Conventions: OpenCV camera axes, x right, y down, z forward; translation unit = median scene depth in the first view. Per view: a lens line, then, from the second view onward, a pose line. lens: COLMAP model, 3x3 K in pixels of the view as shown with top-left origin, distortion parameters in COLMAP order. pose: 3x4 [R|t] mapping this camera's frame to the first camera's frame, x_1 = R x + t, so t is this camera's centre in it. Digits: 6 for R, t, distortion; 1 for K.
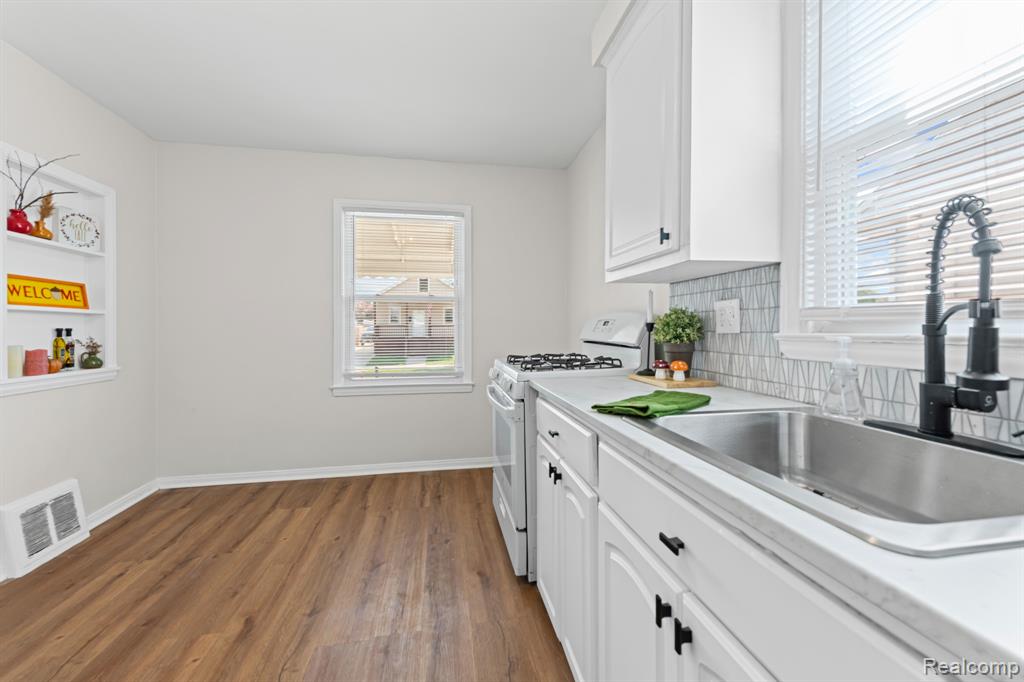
lens RADIAL K [[412.0, 0, 507.6], [0, 412.0, 326.0], [0, 0, 1]] dist [0.012812, -0.000897]
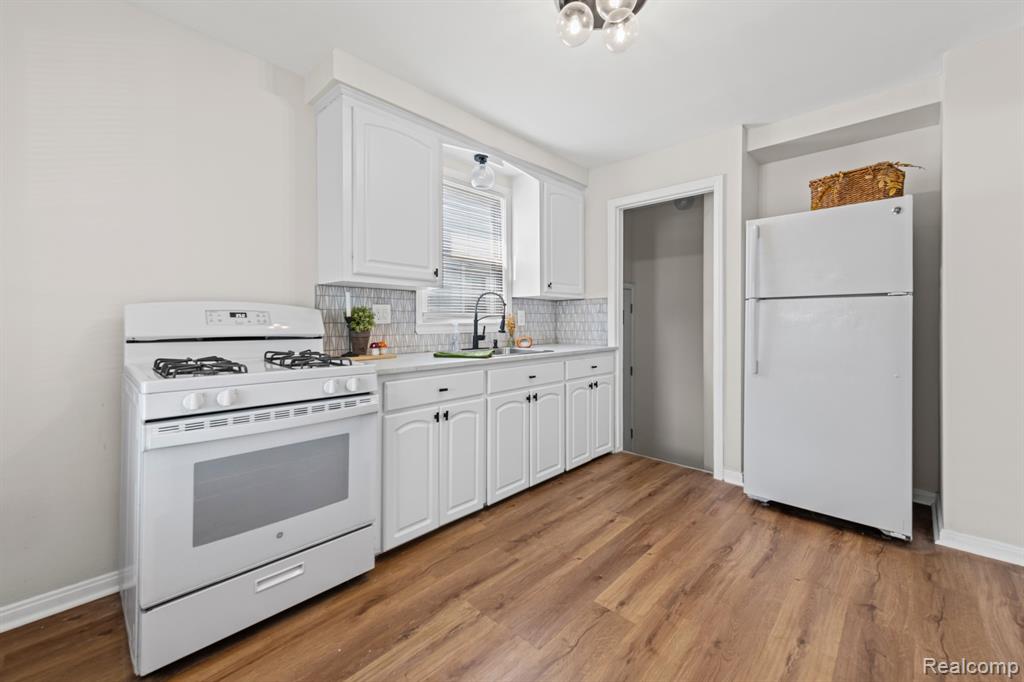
lens RADIAL K [[412.0, 0, 515.8], [0, 412.0, 319.0], [0, 0, 1]] dist [0.012812, -0.000897]
pose [[-0.606925, 0.006833, 0.794729, -0.788182], [-0.001272, 0.999953, -0.009569, 0.008895], [-0.794758, -0.006818, -0.606888, 1.073316]]
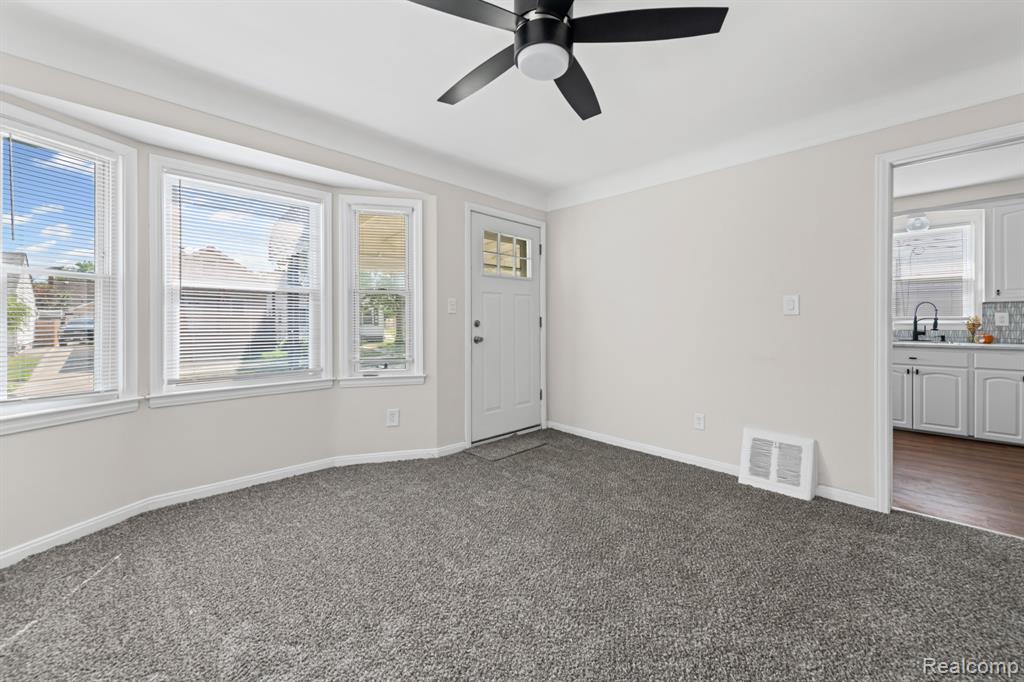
lens RADIAL K [[412.0, 0, 516.3], [0, 412.0, 321.7], [0, 0, 1]] dist [0.012812, -0.000897]
pose [[0.824588, -0.001680, 0.565731, -2.407252], [-0.001278, 0.999988, 0.004833, -0.006037], [-0.565732, -0.004708, 0.824576, -0.222914]]
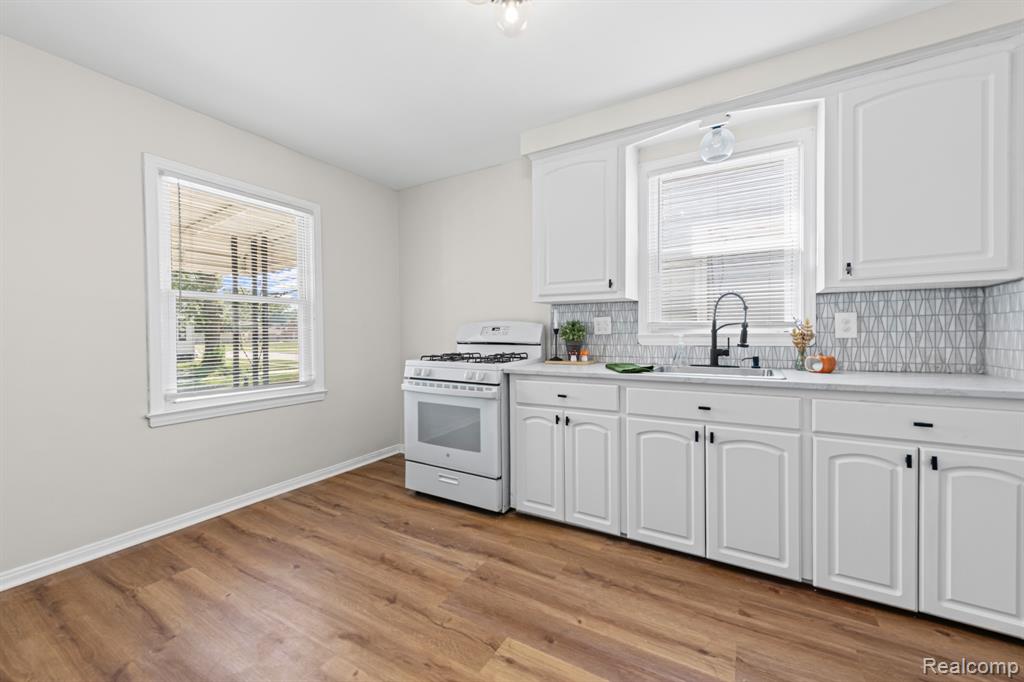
lens RADIAL K [[412.0, 0, 513.1], [0, 412.0, 335.4], [0, 0, 1]] dist [0.012812, -0.000897]
pose [[0.644994, -0.005070, 0.764171, -0.791331], [0.001222, 0.999984, 0.005603, 0.007185], [-0.764186, -0.002680, 0.644990, 0.061624]]
